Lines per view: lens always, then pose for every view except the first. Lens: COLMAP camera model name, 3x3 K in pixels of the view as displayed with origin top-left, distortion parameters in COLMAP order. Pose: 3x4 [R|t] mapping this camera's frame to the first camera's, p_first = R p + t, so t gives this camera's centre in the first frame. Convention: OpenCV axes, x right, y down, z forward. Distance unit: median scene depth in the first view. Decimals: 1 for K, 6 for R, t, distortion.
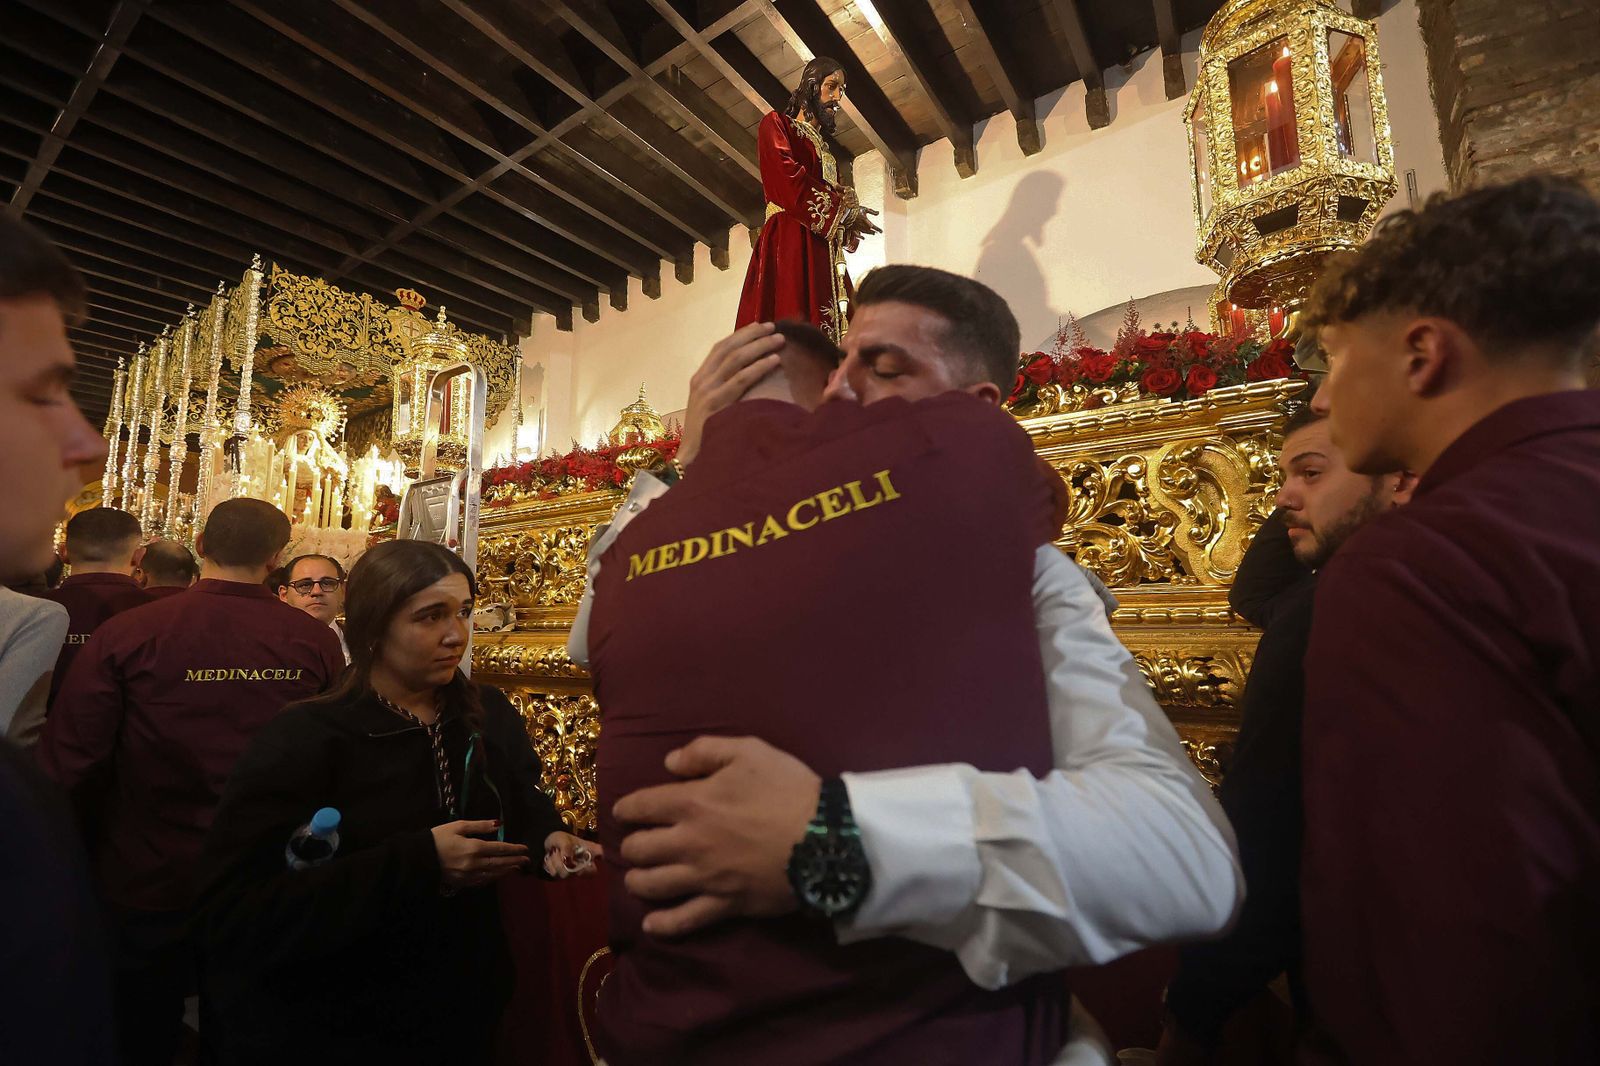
lens RADIAL K [[706.6, 0, 800.0], [0, 706.6, 533.0], [0, 0, 1]] dist [-0.000203, 0.000317]
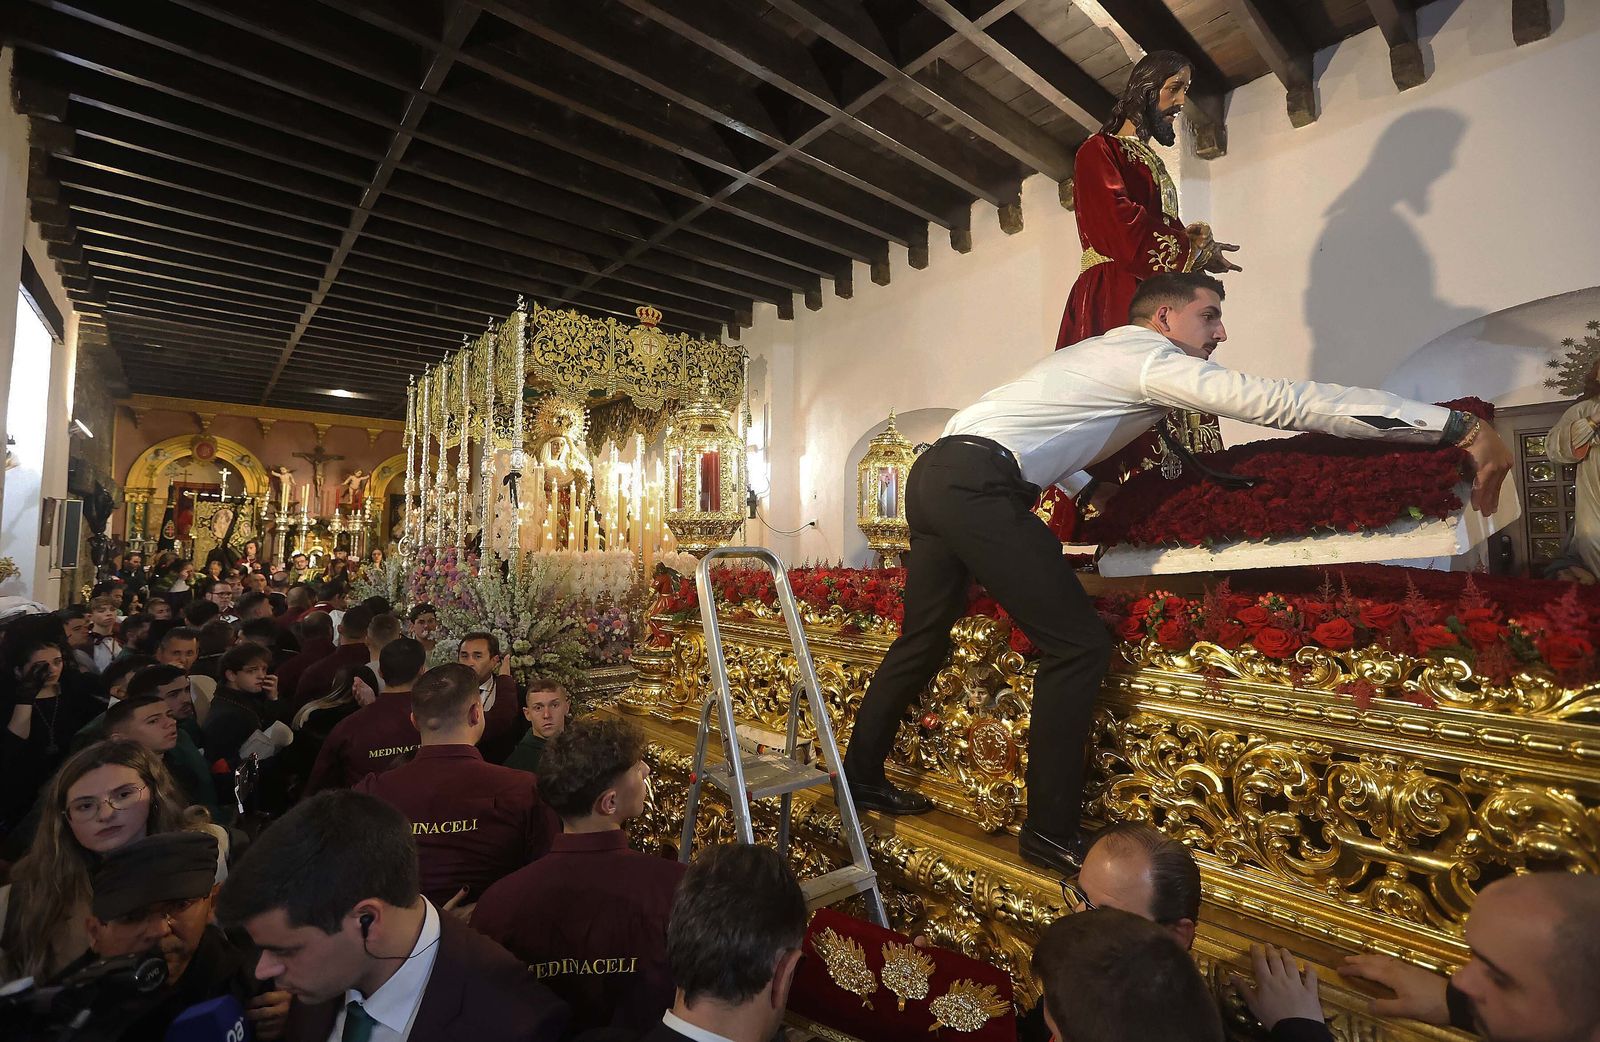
lens RADIAL K [[722.5, 0, 790.4], [0, 722.5, 504.2], [0, 0, 1]] dist [-0.002202, 0.001103]
pose [[0.963454, -0.003937, -0.267845, -0.089110], [0.021508, 0.997801, 0.062700, -0.134824], [0.267009, -0.066169, 0.961420, 0.049391]]
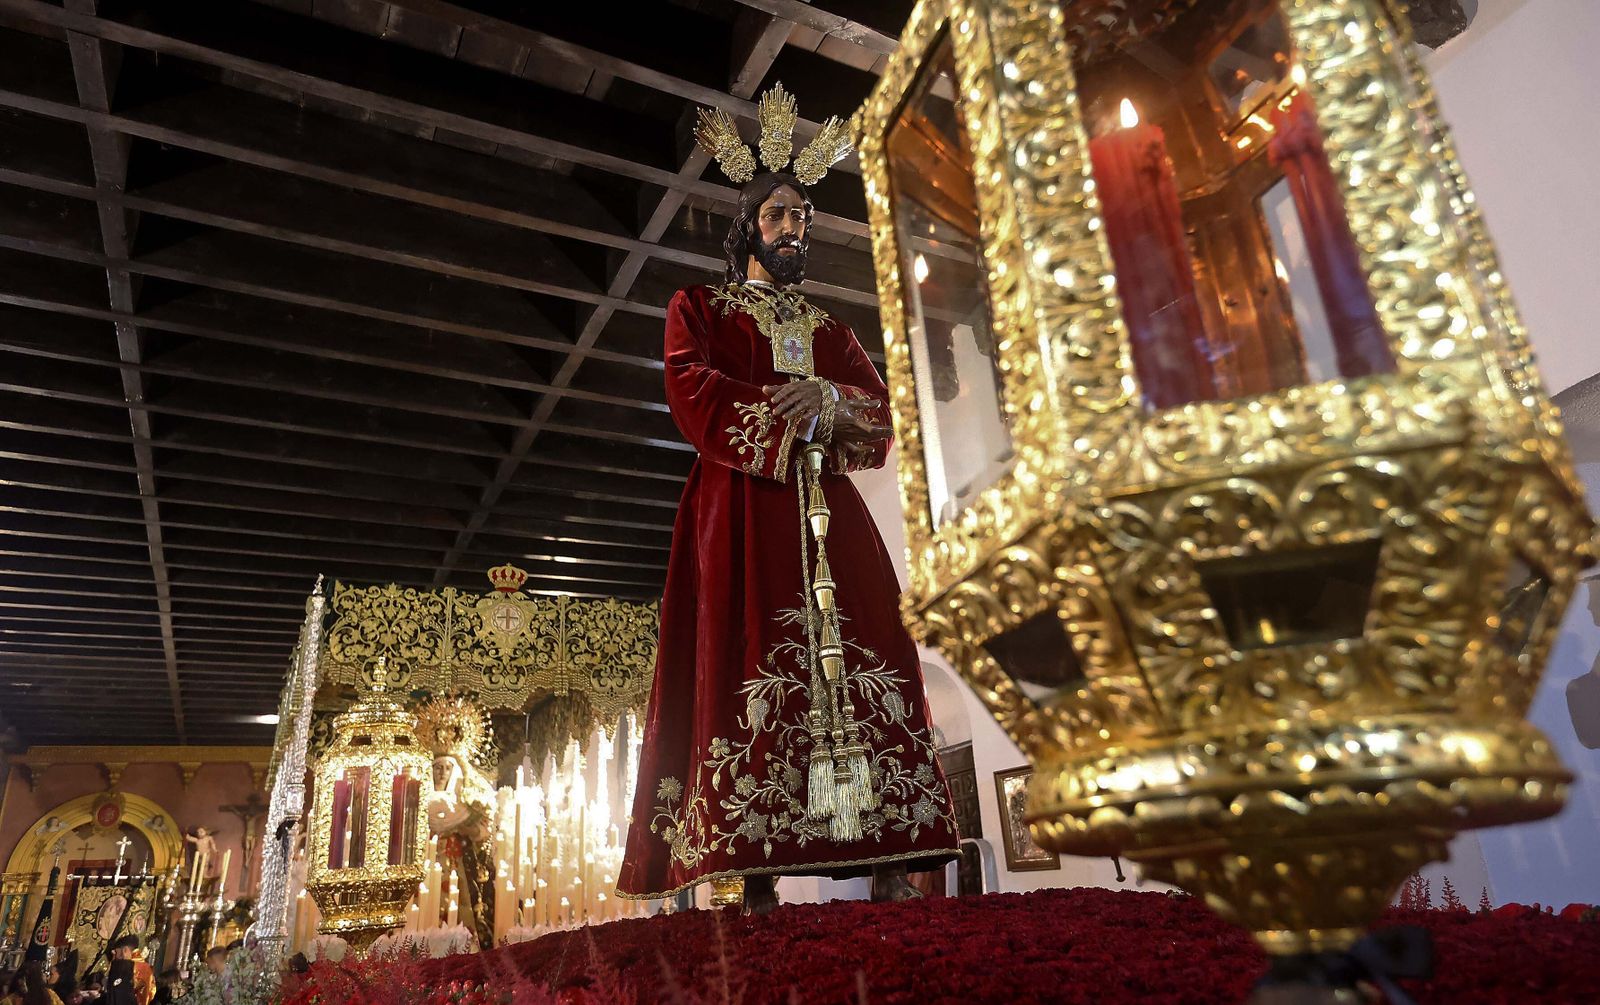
lens RADIAL K [[1053.0, 0, 796.9], [0, 1053.0, 471.8], [0, 0, 1]] dist [0.002793, -0.000182]
pose [[0.882588, -0.221314, -0.414799, 0.215767], [0.113236, 0.956368, -0.269328, -0.116637], [0.456307, 0.190735, 0.869140, 0.176515]]
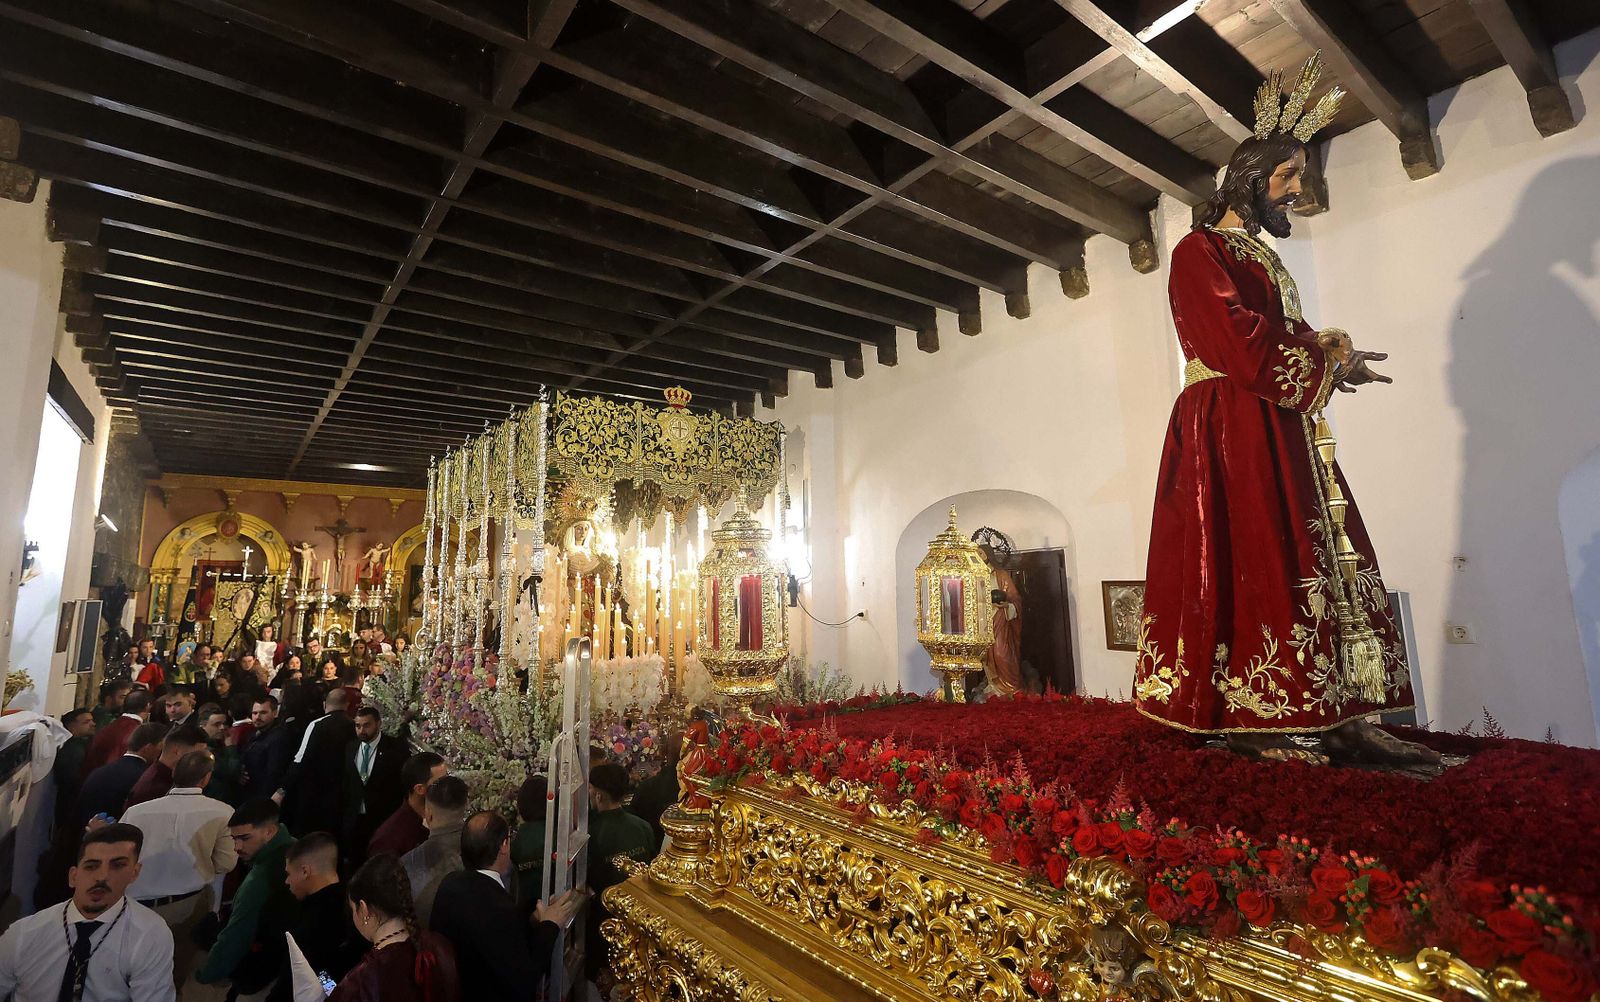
lens RADIAL K [[772.2, 0, 765.4], [0, 772.2, 476.5], [0, 0, 1]] dist [-0.002385, 0.001181]
pose [[0.938378, -0.056569, -0.340951, -0.108102], [0.047225, 0.998248, -0.035651, -0.201177], [0.342370, 0.017353, 0.939405, 0.087374]]
